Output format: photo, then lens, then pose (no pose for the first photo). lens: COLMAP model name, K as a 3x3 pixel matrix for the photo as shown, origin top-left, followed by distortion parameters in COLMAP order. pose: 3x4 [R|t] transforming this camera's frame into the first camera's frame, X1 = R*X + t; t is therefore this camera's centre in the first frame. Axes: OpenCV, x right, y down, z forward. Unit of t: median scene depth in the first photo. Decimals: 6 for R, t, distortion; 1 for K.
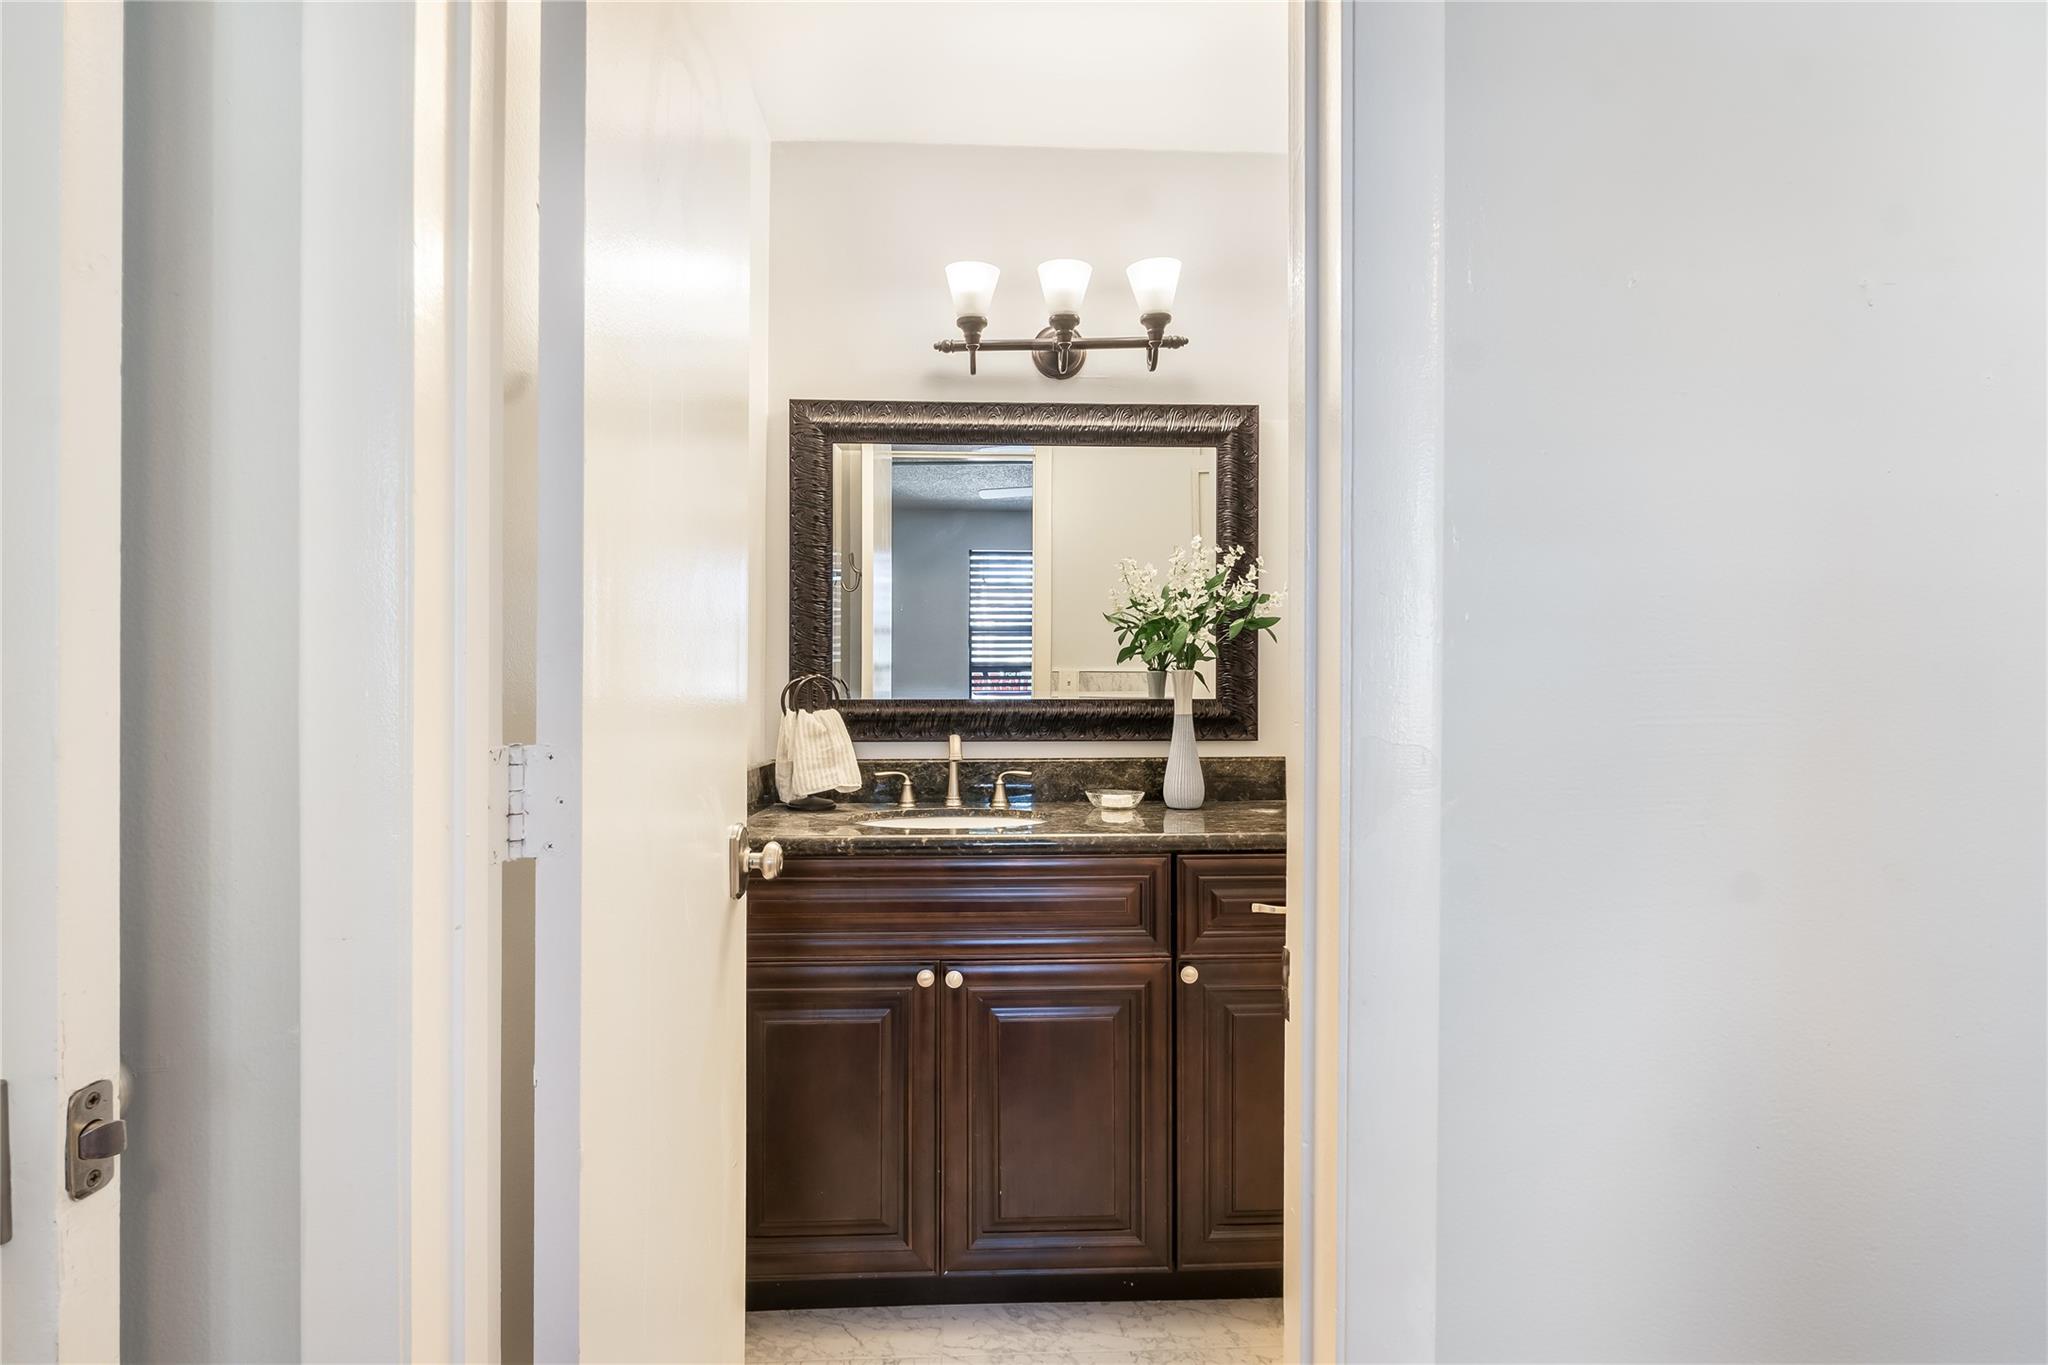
lens RADIAL K [[975.6, 0, 1018.8], [0, 975.6, 670.9], [0, 0, 1]] dist [-0.000877, -0.000162]
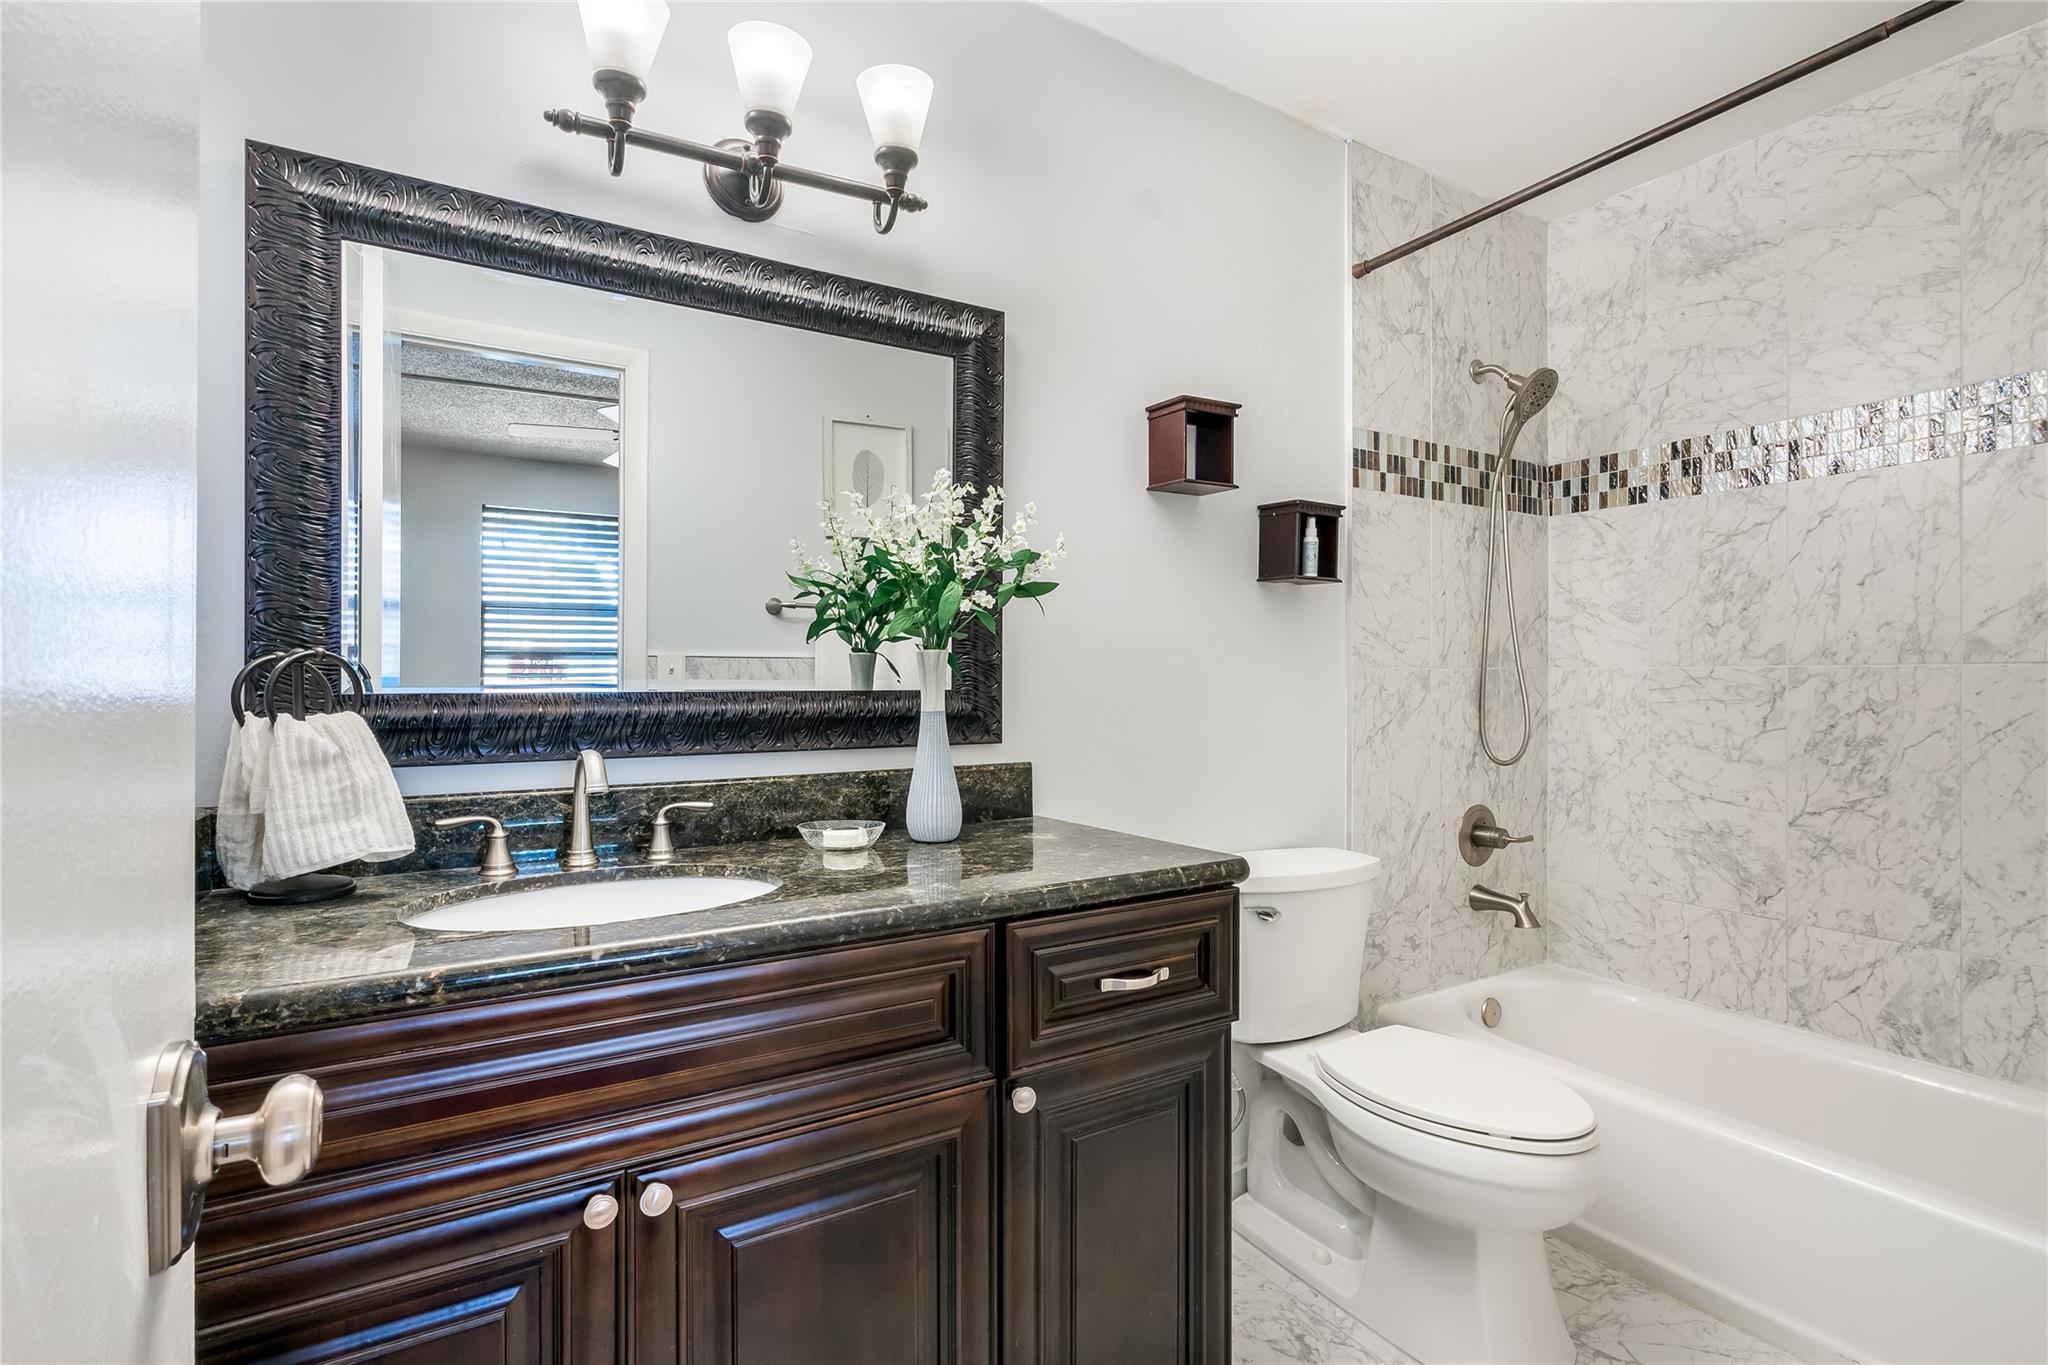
lens RADIAL K [[955.0, 0, 1020.5], [0, 955.0, 676.8], [0, 0, 1]] dist [-0.007291, 0.000787]
pose [[0.878395, 0.001306, 0.477933, -0.110539], [-0.007907, 0.999899, 0.011799, 0.009718], [-0.477870, -0.014144, 0.878317, 0.334582]]
